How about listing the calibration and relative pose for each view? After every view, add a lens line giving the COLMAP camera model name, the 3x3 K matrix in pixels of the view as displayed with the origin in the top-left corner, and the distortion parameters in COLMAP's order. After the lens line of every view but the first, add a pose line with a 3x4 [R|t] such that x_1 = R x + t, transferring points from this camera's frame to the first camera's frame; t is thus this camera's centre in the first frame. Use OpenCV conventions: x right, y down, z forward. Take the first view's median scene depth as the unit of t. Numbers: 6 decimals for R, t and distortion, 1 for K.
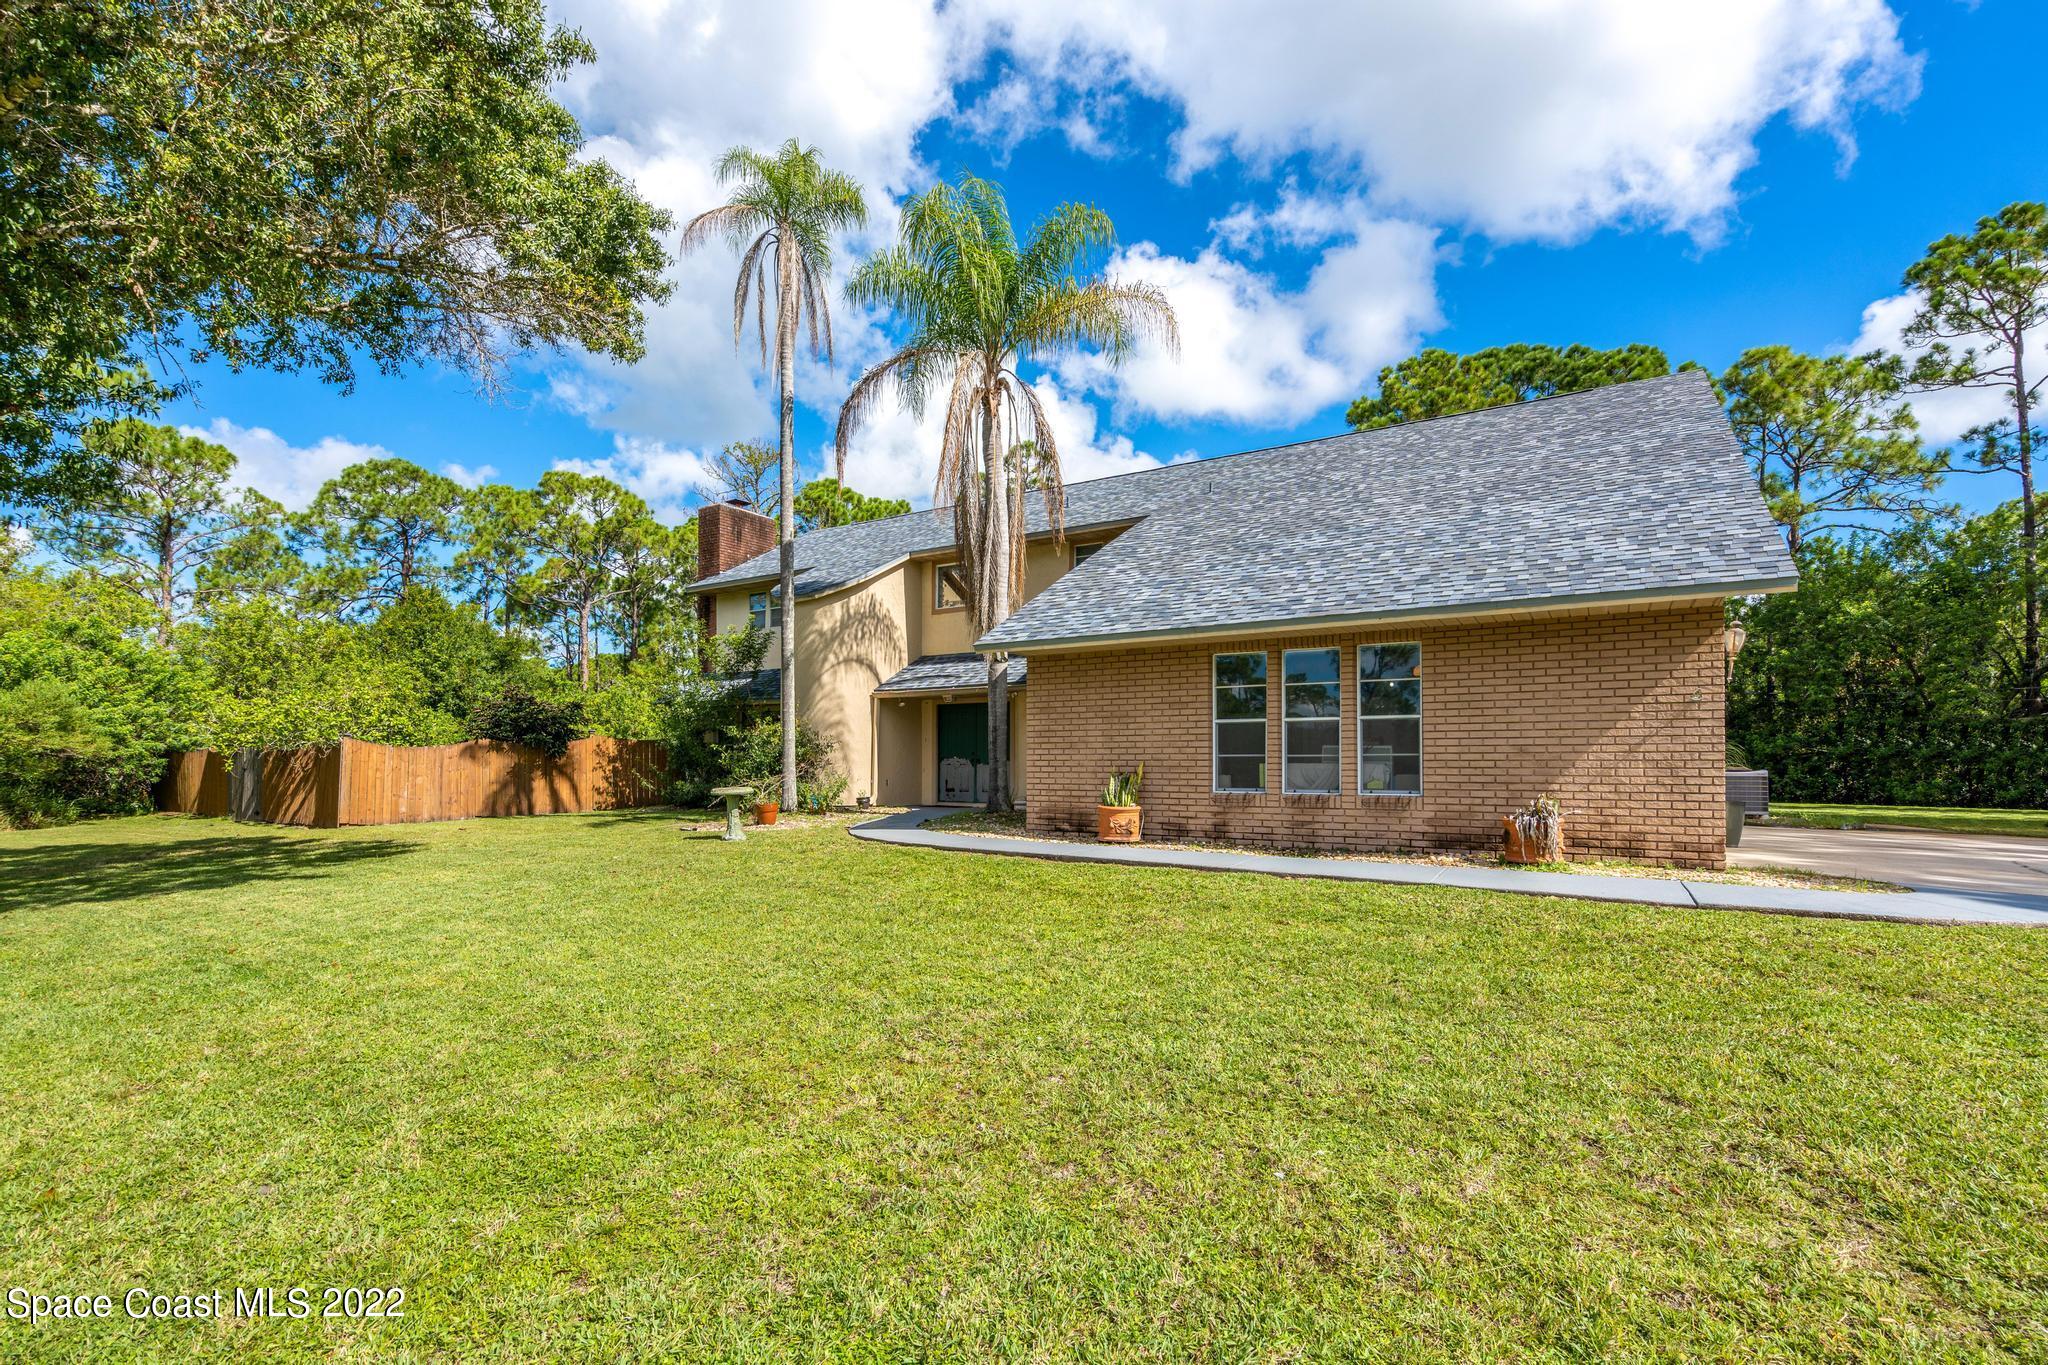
lens RADIAL K [[928.8, 0, 1018.8], [0, 928.8, 741.4], [0, 0, 1]] dist [-0.003264, 0.000038]
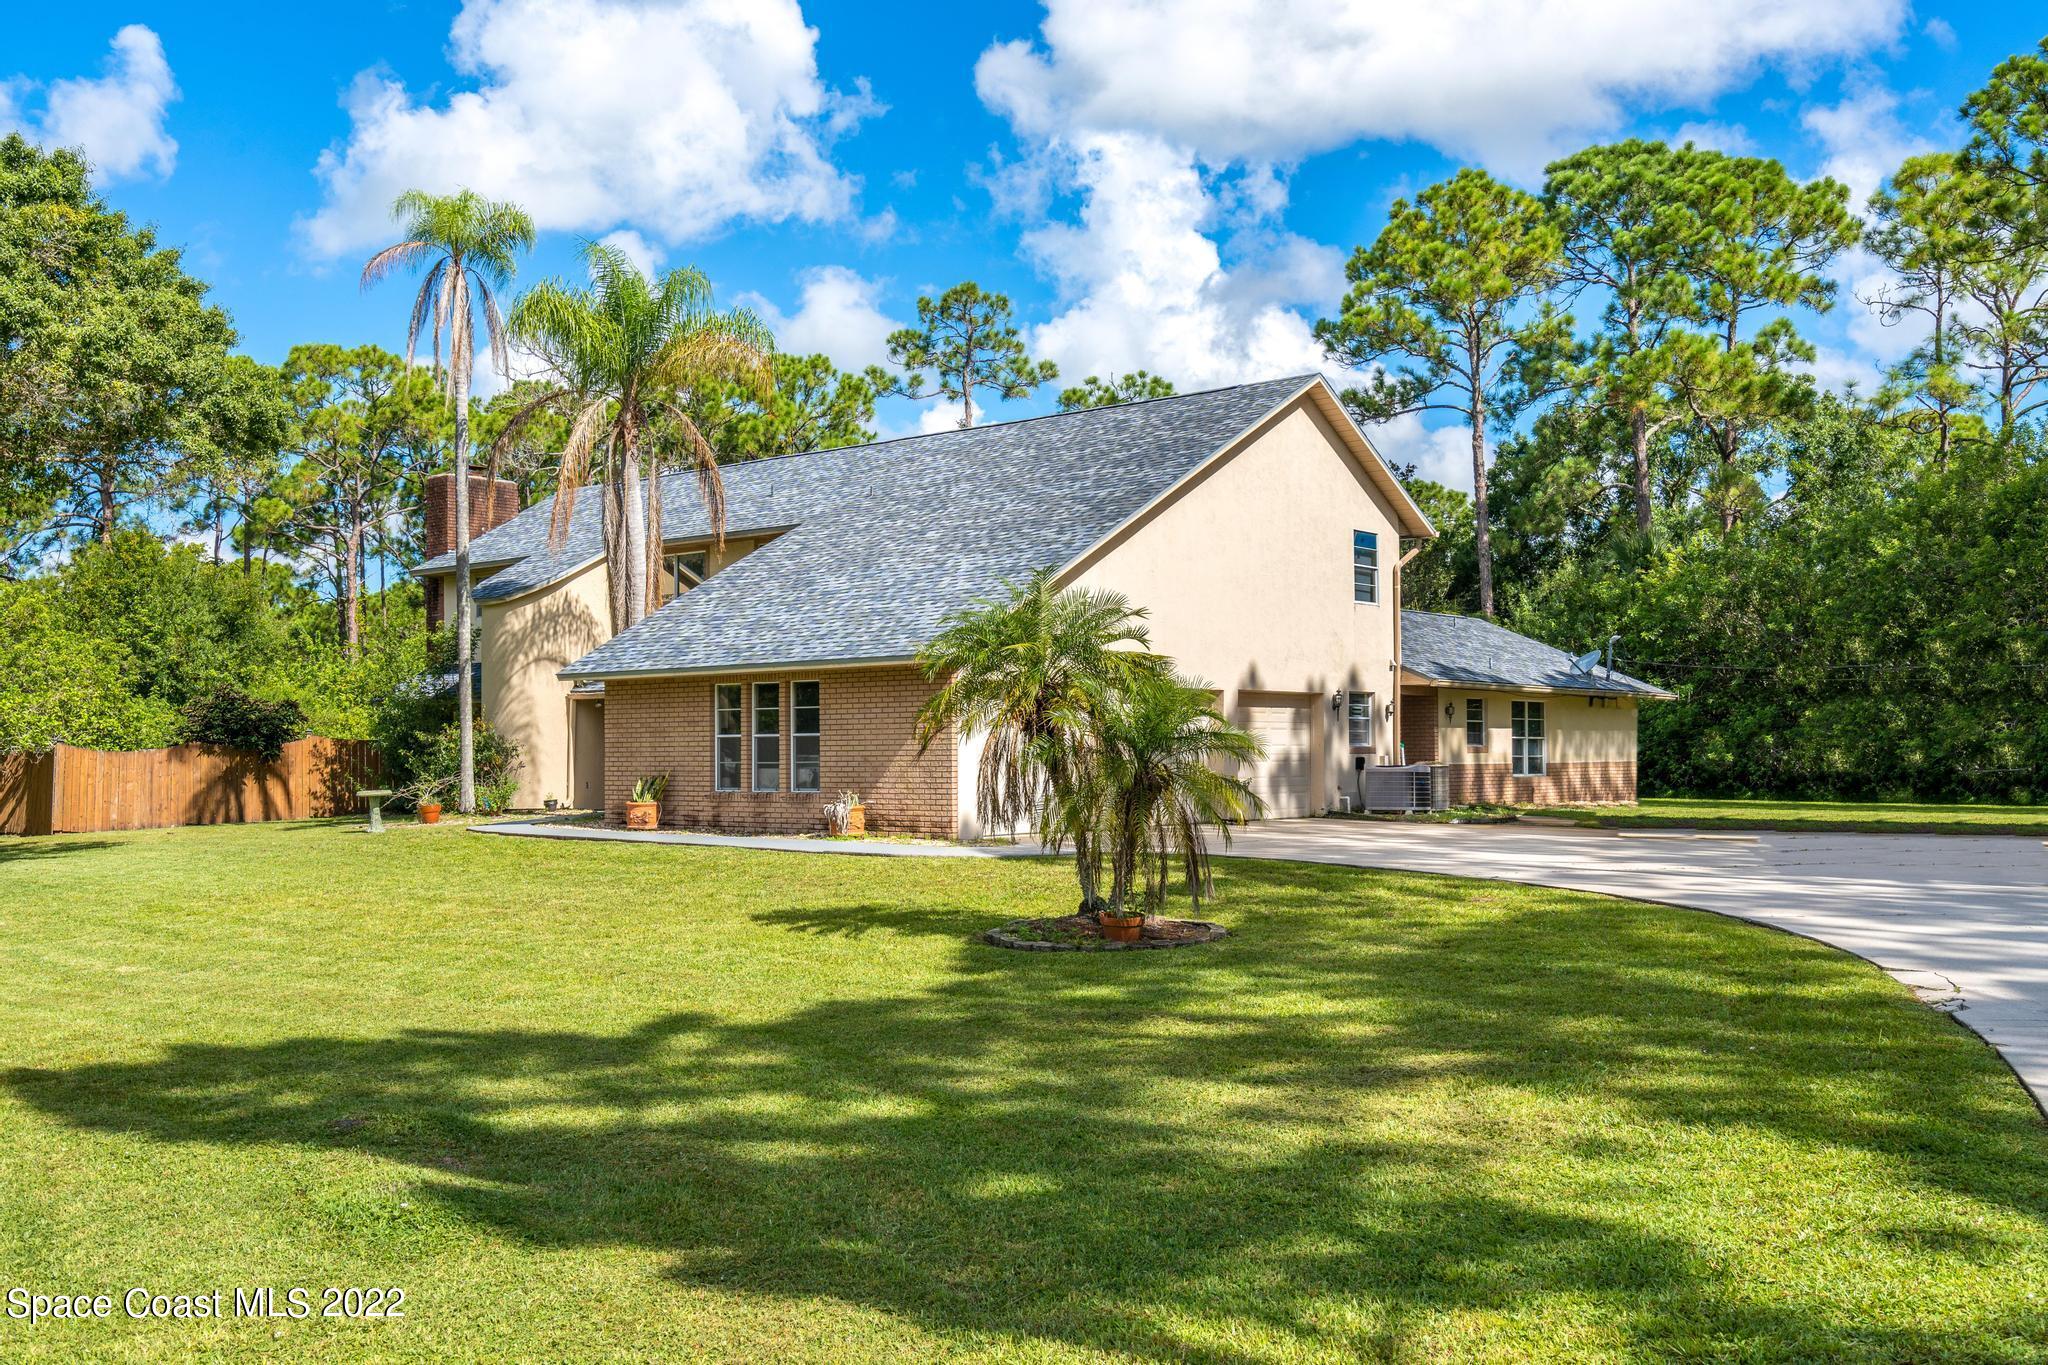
lens RADIAL K [[1806.8, 0, 1024.0], [0, 1806.8, 682.5], [0, 0, 1]] dist [0.015509, 0.000802]
pose [[0.993690, -0.012549, -0.111459, 0.500024], [0.011150, 0.999851, -0.013171, -0.031539], [0.111608, 0.011845, 0.993682, -0.788934]]
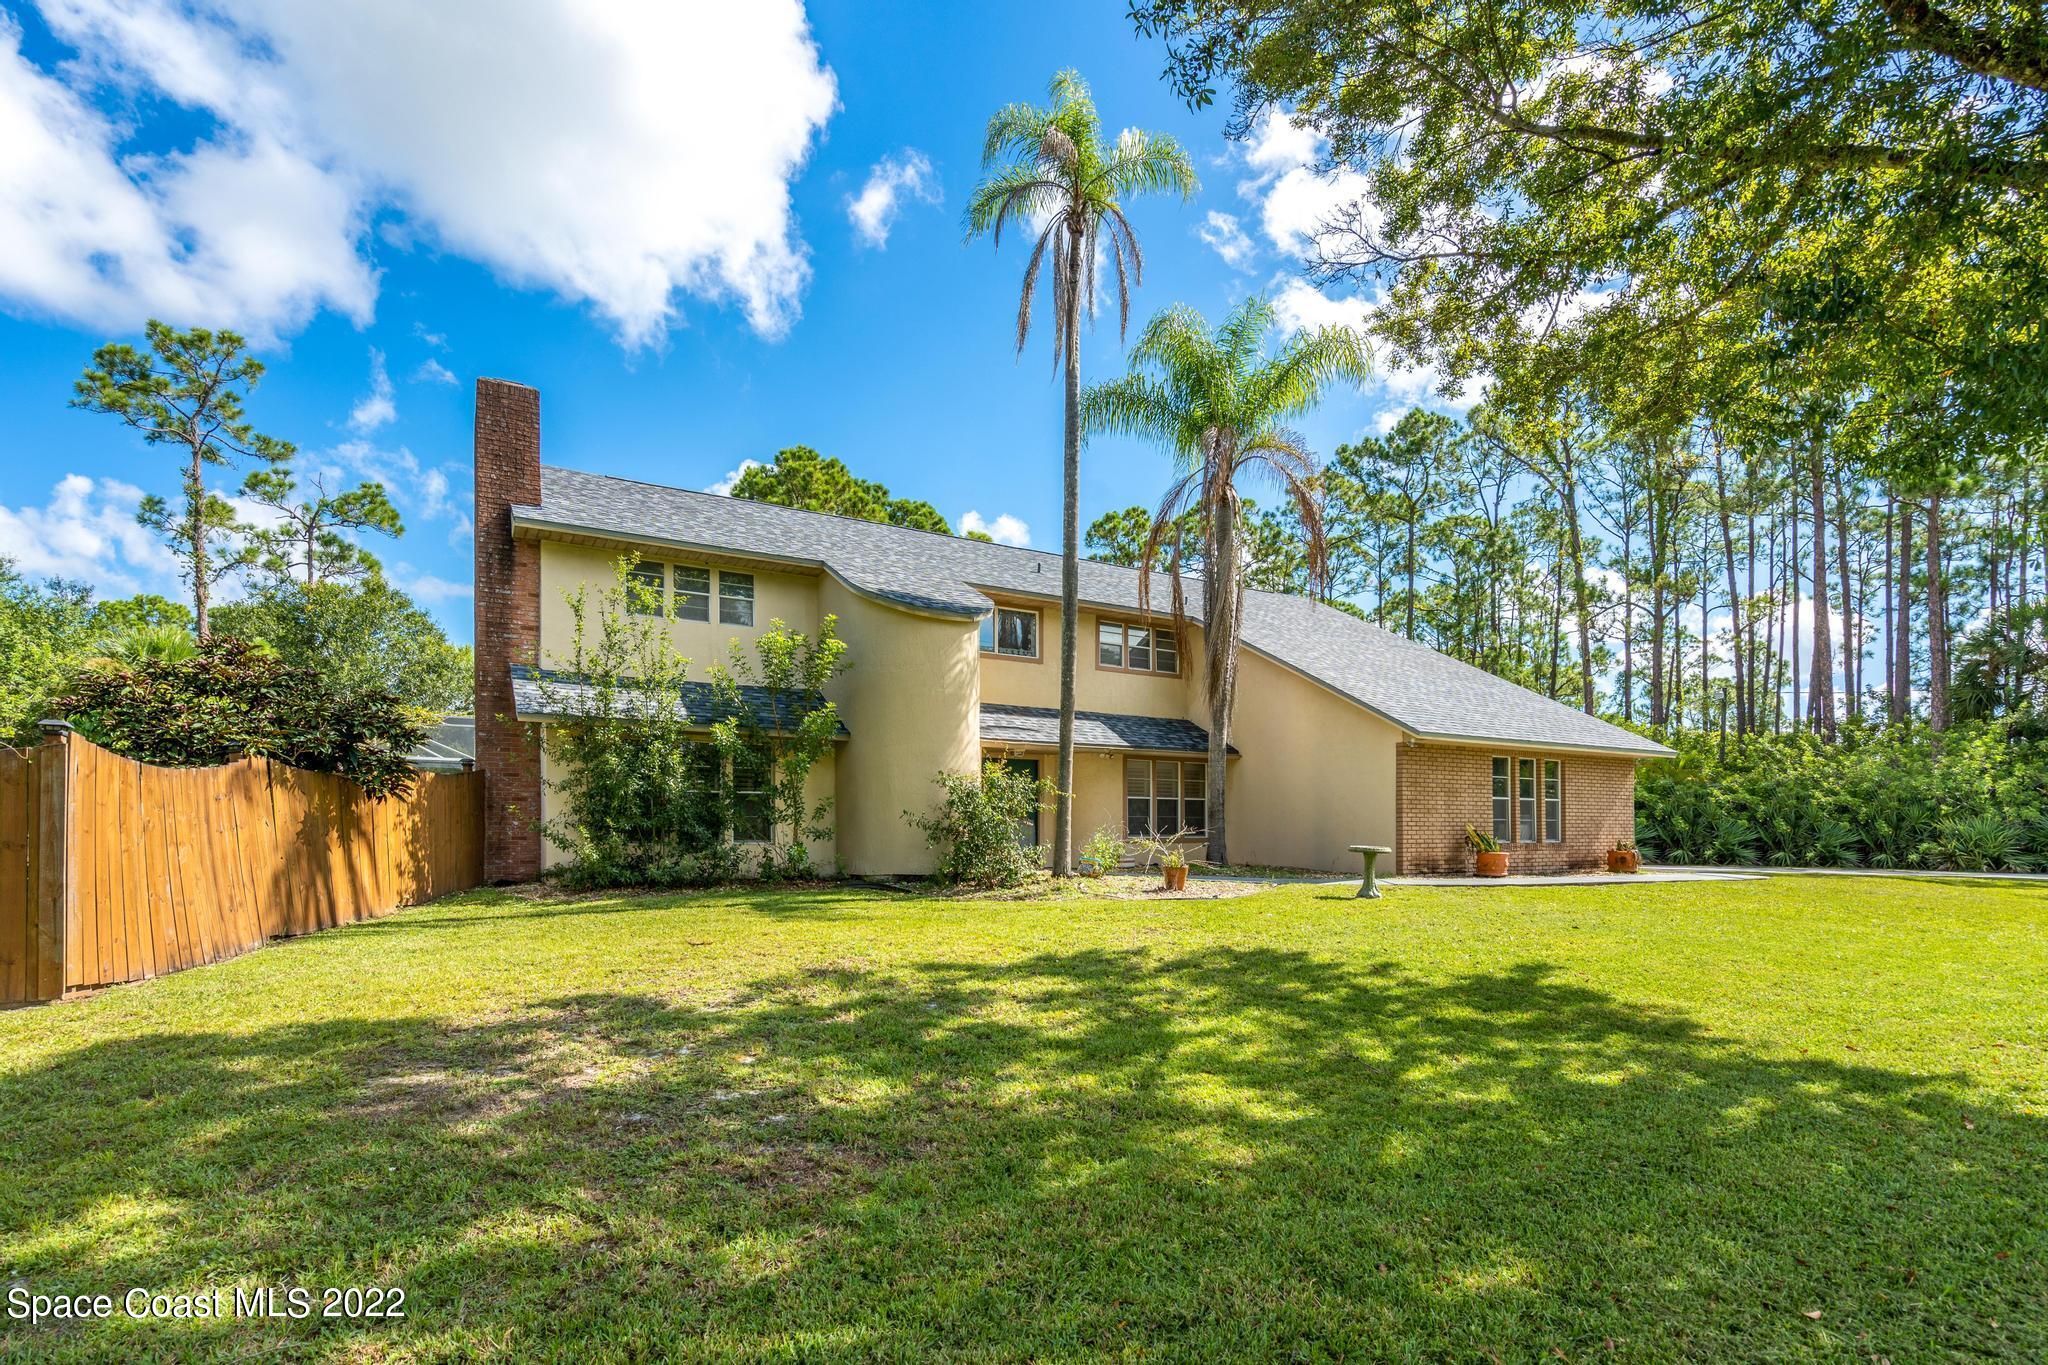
lens RADIAL K [[1025.5, 0, 1024.0], [0, 1025.5, 682.5], [0, 0, 1]] dist [0.000869, 0.000025]
pose [[0.408507, 0.130114, 0.903433, -0.930816], [-0.028842, 0.991133, -0.129703, 0.017938], [-0.912299, 0.026928, 0.408638, 0.539356]]
